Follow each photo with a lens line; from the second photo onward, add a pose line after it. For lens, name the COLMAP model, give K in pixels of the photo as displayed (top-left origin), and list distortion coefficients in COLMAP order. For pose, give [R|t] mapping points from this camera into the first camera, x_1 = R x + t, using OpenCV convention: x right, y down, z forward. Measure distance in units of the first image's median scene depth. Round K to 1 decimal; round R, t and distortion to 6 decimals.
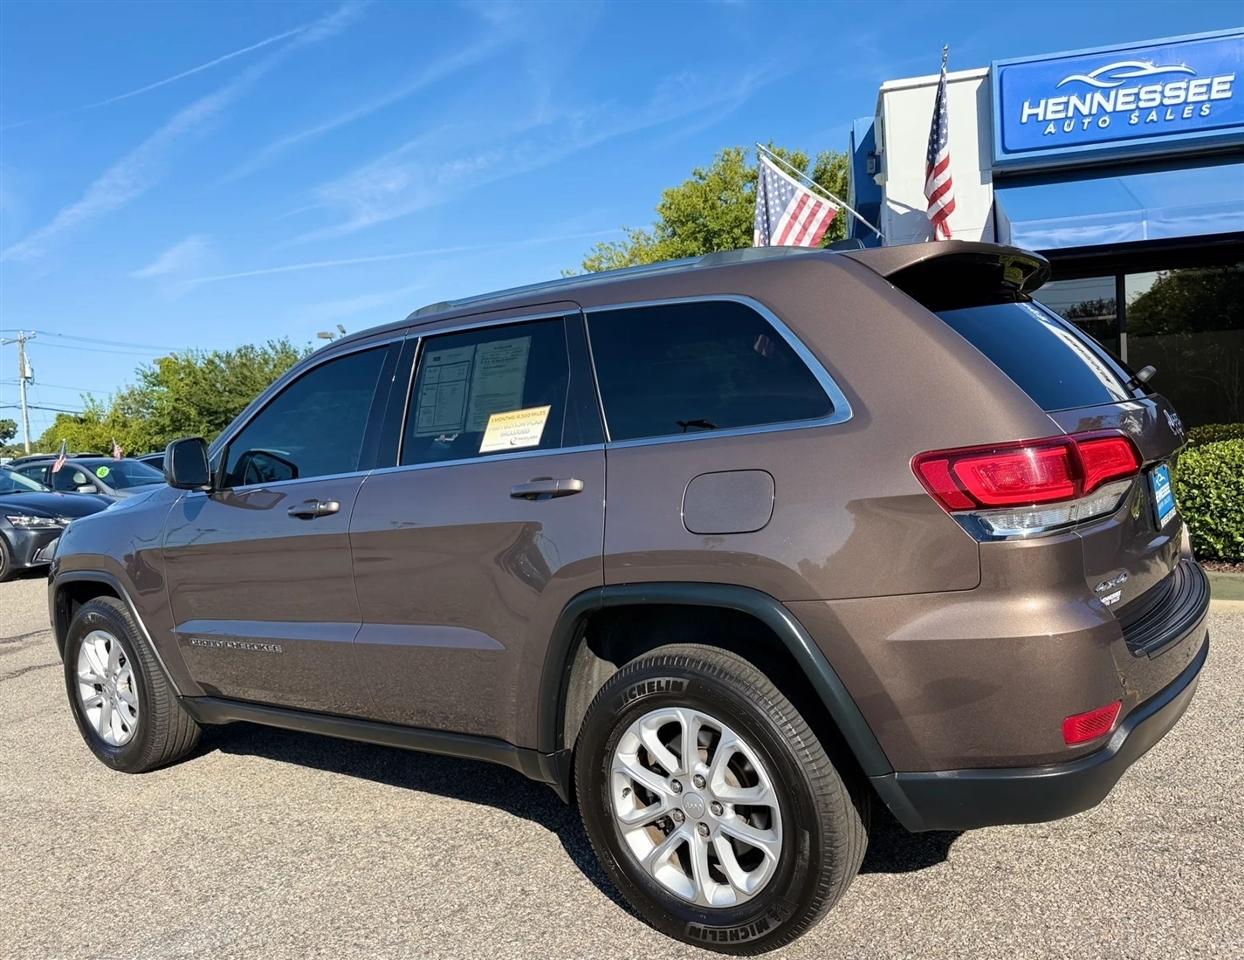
lens RADIAL K [[965.3, 0, 625.4], [0, 965.3, 511.8], [0, 0, 1]] dist [0.015044, -0.016851]
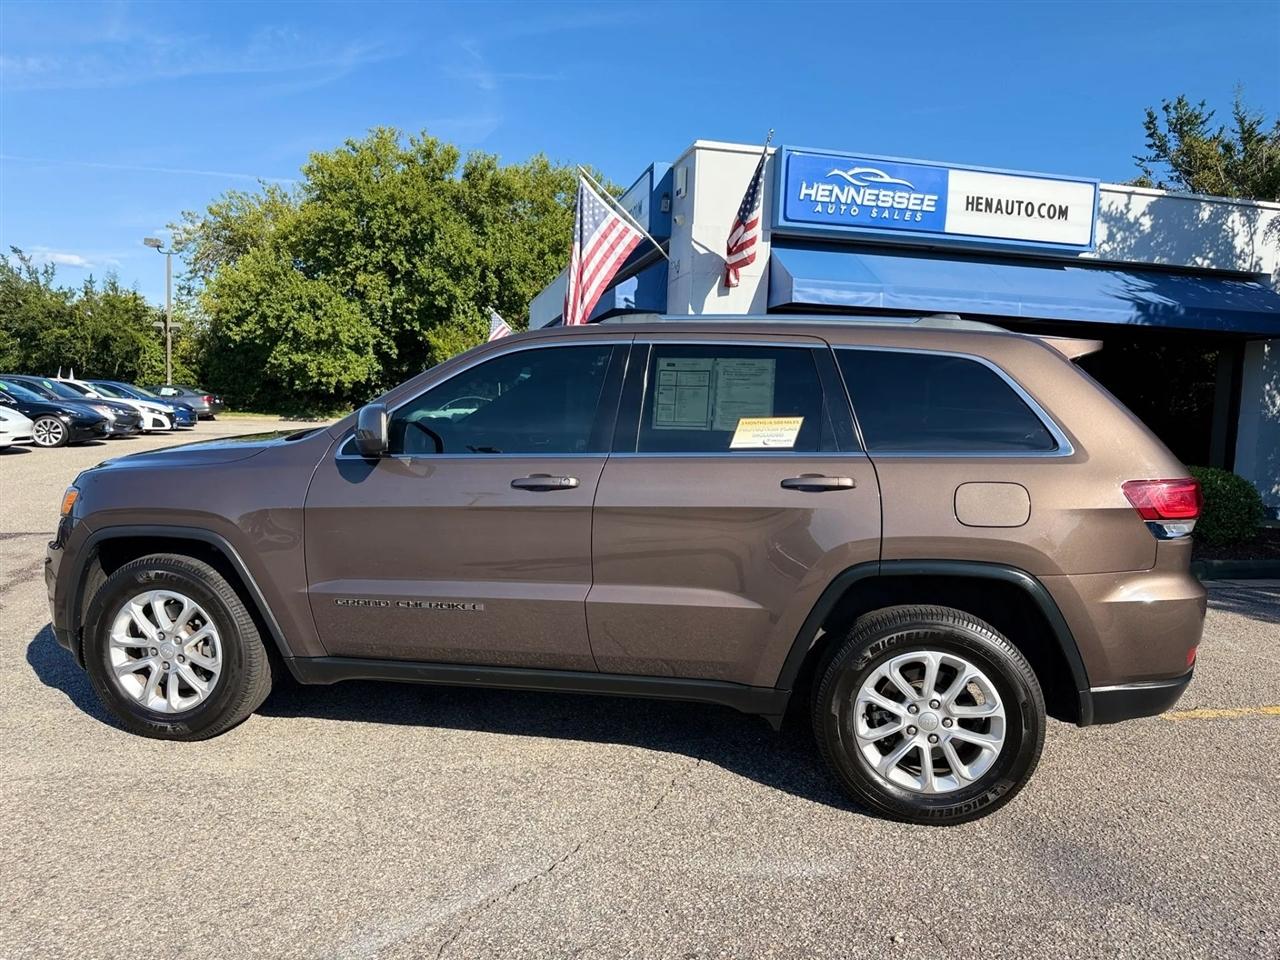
lens RADIAL K [[920.5, 0, 636.7], [0, 920.5, 483.6], [0, 0, 1]] dist [0.055807, -0.069236]
pose [[0.899278, 0.063121, 0.432799, -0.291350], [-0.061268, 0.997955, -0.018243, 0.004856], [-0.433065, -0.010111, 0.901306, -0.002805]]
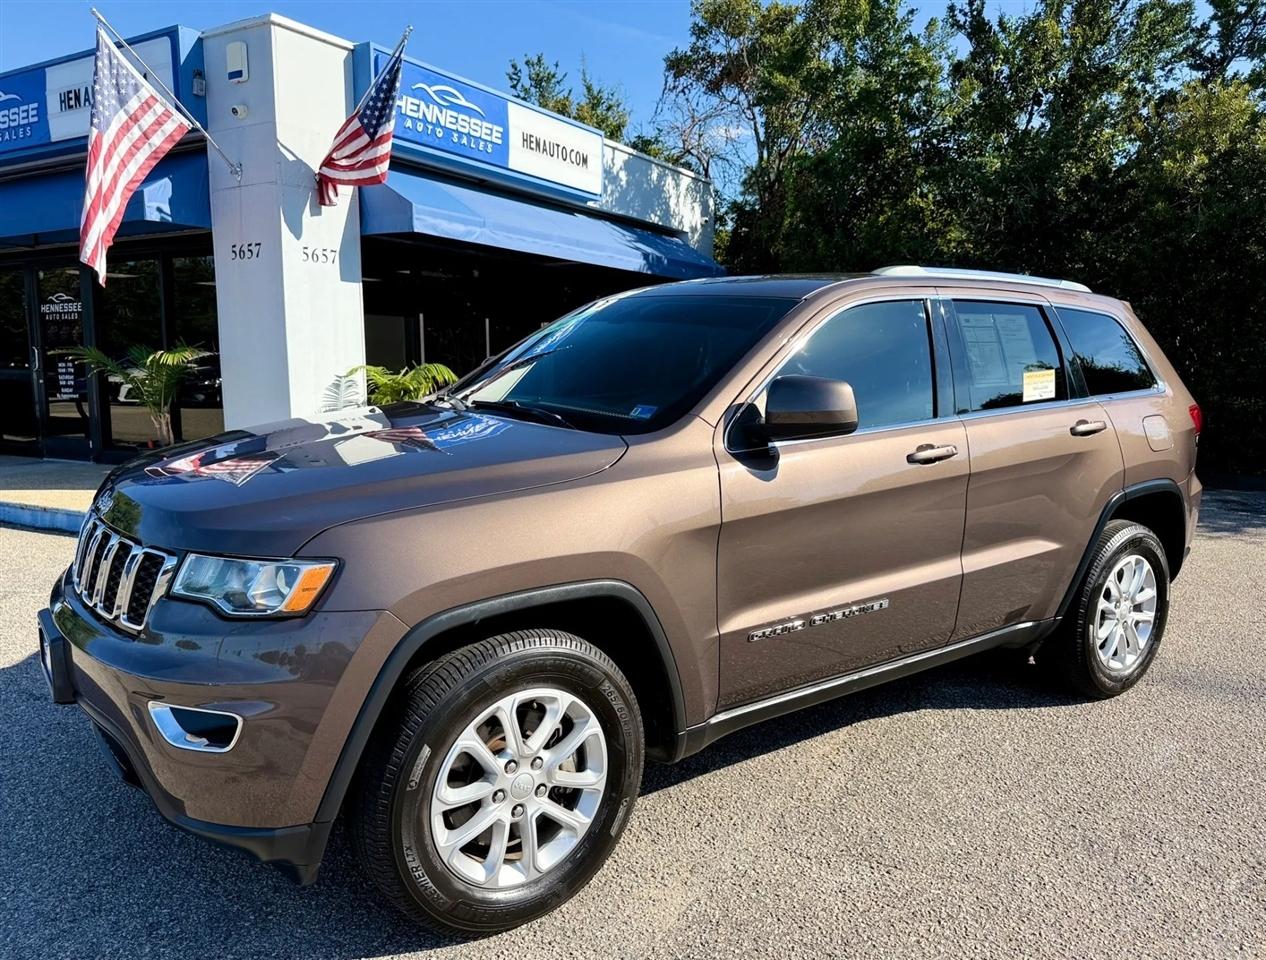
lens RADIAL K [[996.6, 0, 656.5], [0, 996.6, 475.4], [0, 0, 1]] dist [0.007028, -0.026334]
pose [[0.296073, -0.038410, 0.954393, -0.599209], [0.048007, 0.998527, 0.025293, -0.008226], [-0.953958, 0.038329, 0.297481, 0.413708]]
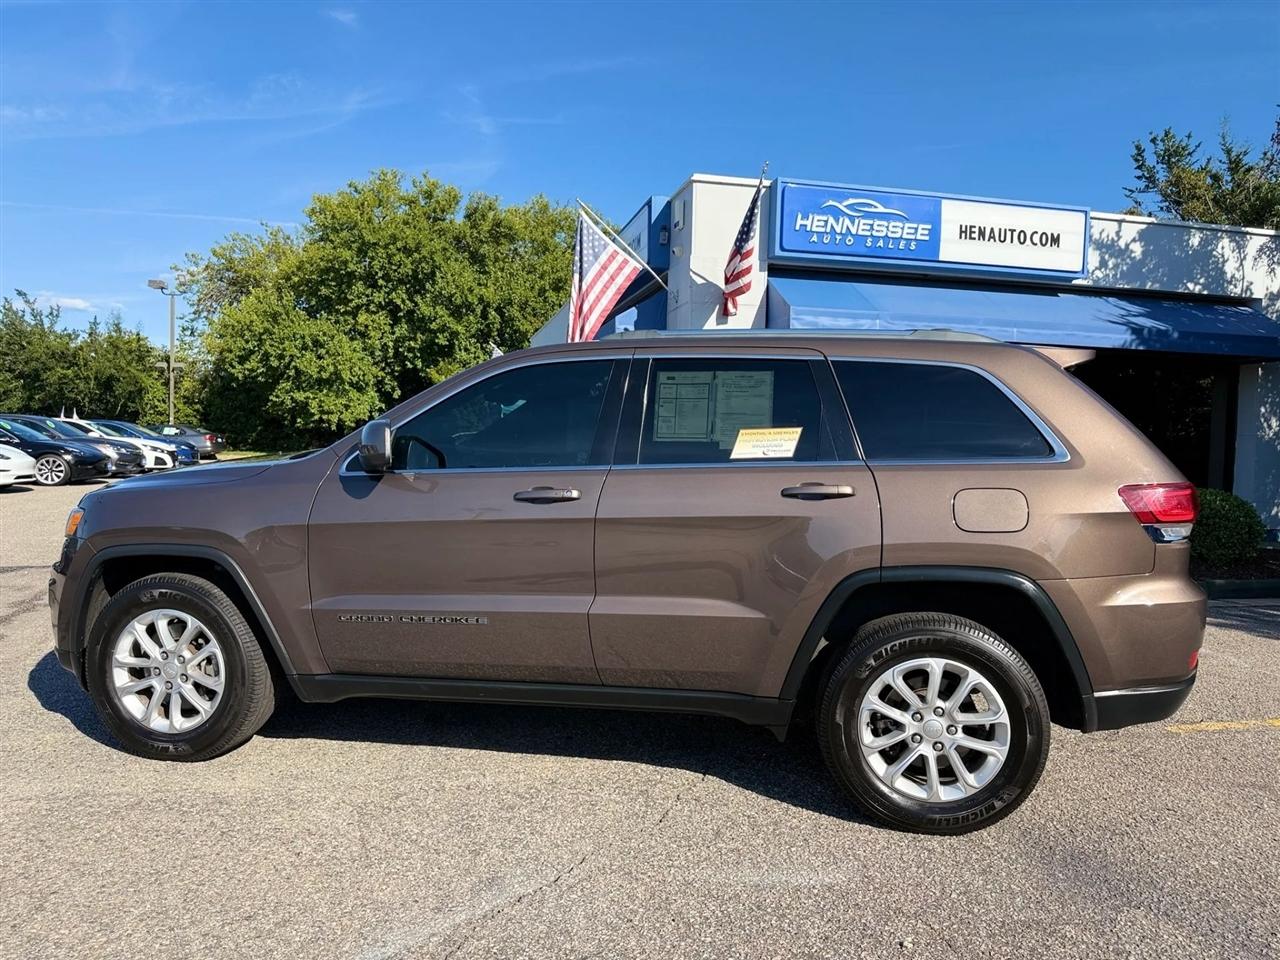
lens RADIAL K [[919.7, 0, 640.0], [0, 919.7, 480.0], [0, 0, 1]] dist [0.060094, -0.075051]
pose [[0.899162, 0.072014, 0.431649, -0.292316], [-0.050419, 0.996846, -0.061282, 0.016986], [-0.434701, 0.033339, 0.899958, -0.006284]]
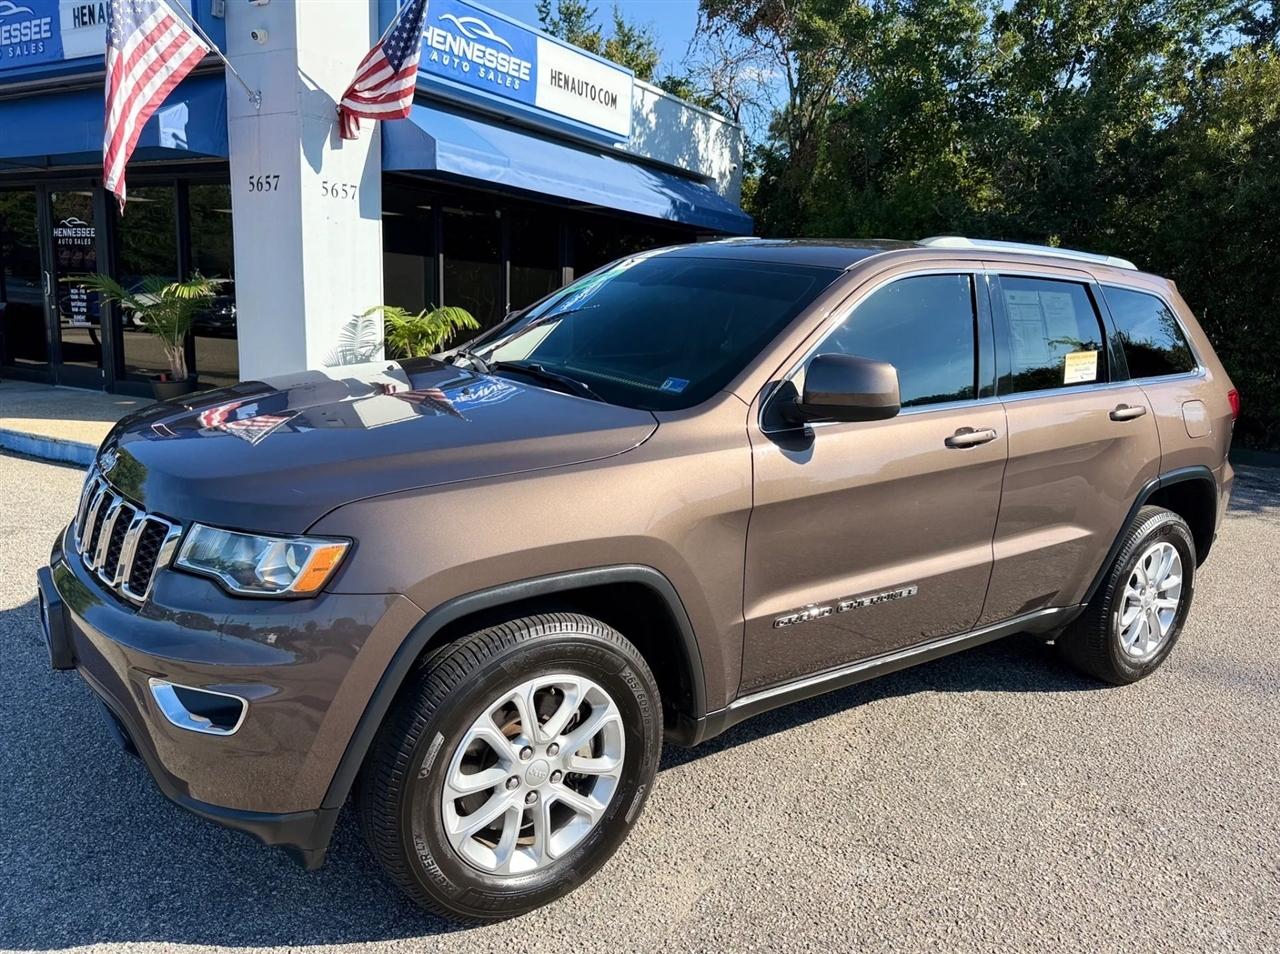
lens RADIAL K [[991.5, 0, 673.8], [0, 991.5, 477.2], [0, 0, 1]] dist [-0.005835, -0.007071]
pose [[0.293893, -0.082103, 0.952306, -0.582932], [0.006758, 0.996458, 0.083824, -0.020207], [-0.955814, -0.018200, 0.293407, 0.424983]]
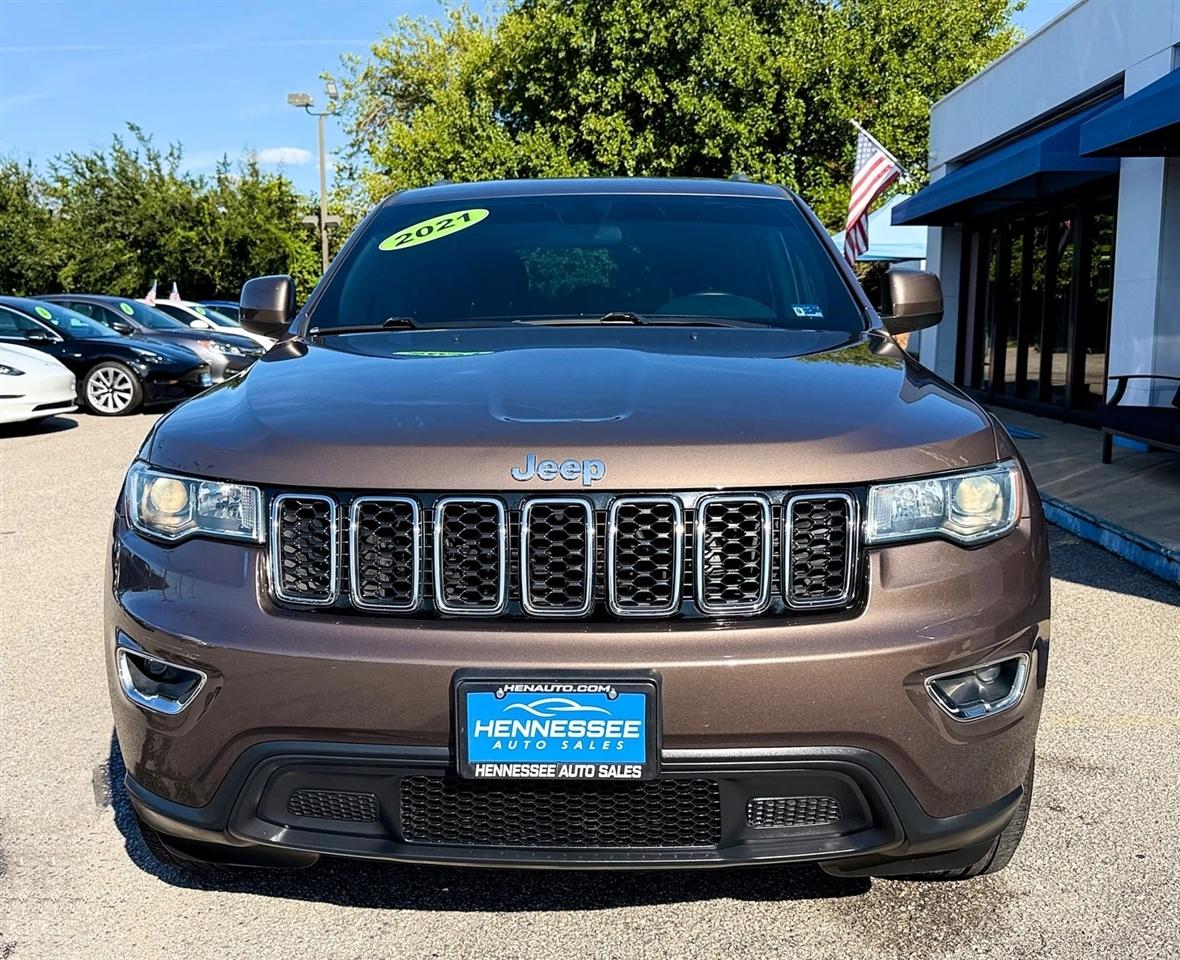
lens RADIAL K [[1198.6, 0, 536.8], [0, 1198.6, 478.5], [0, 0, 1]] dist [0.301302, -0.867489]
pose [[0.989242, 0.046324, 0.138758, -0.237043], [-0.053213, 0.997507, 0.046355, -0.067916], [-0.136265, -0.053240, 0.989241, 0.924990]]
